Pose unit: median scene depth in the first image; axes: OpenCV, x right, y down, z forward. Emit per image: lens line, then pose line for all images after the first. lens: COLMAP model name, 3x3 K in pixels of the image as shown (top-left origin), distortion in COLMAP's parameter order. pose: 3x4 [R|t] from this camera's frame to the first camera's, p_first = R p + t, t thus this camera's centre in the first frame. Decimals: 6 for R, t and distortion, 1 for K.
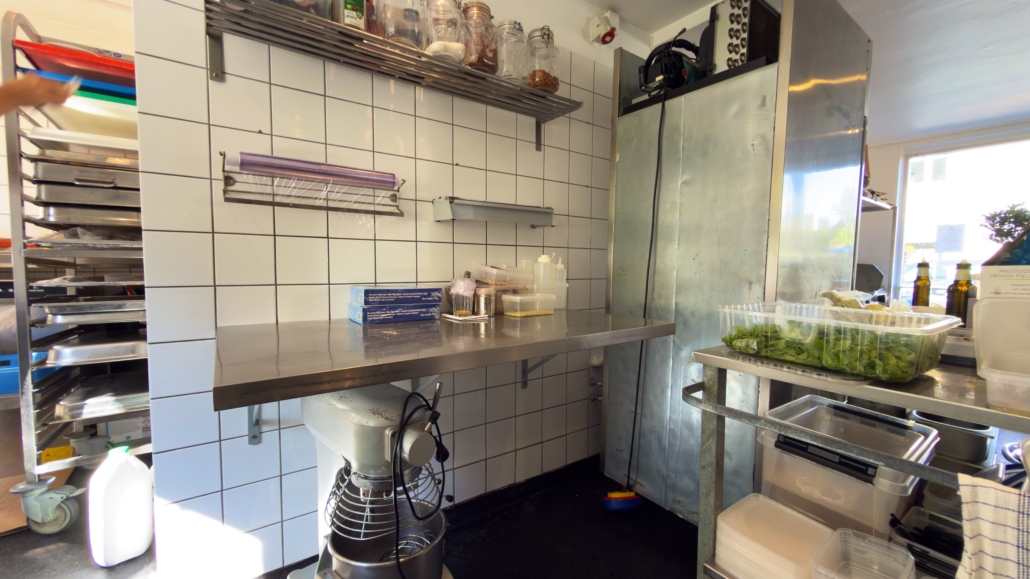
lens RADIAL K [[414.1, 0, 517.7], [0, 414.1, 286.2], [0, 0, 1]] dist [-0.013409, 0.006014]
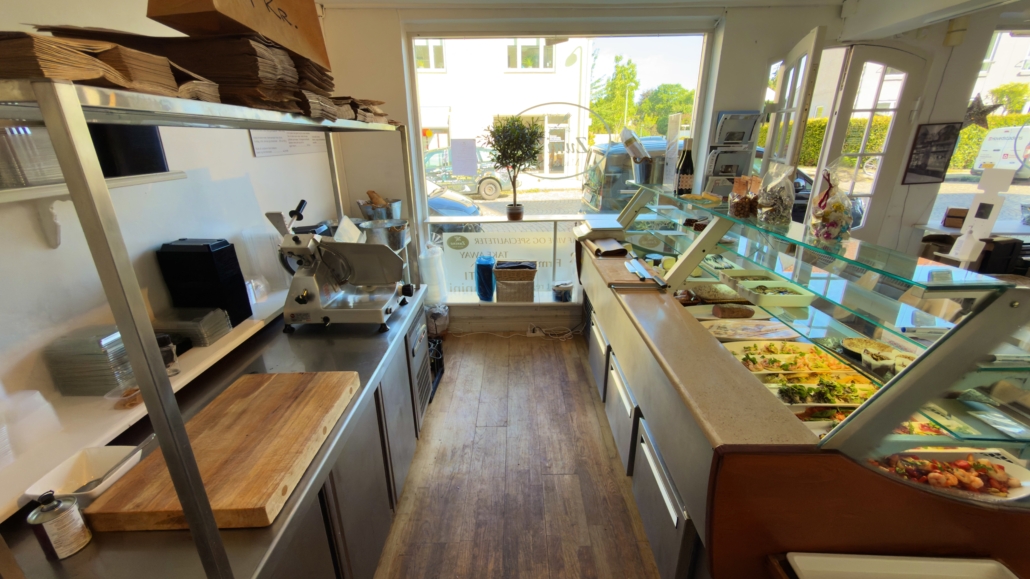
lens RADIAL K [[414.1, 0, 517.7], [0, 414.1, 286.2], [0, 0, 1]] dist [-0.013409, 0.006014]
pose [[0.575703, -0.292031, 0.763730, 0.376698], [0.062853, 0.947087, 0.314763, -0.114675], [-0.815239, -0.133208, 0.563596, 0.379412]]
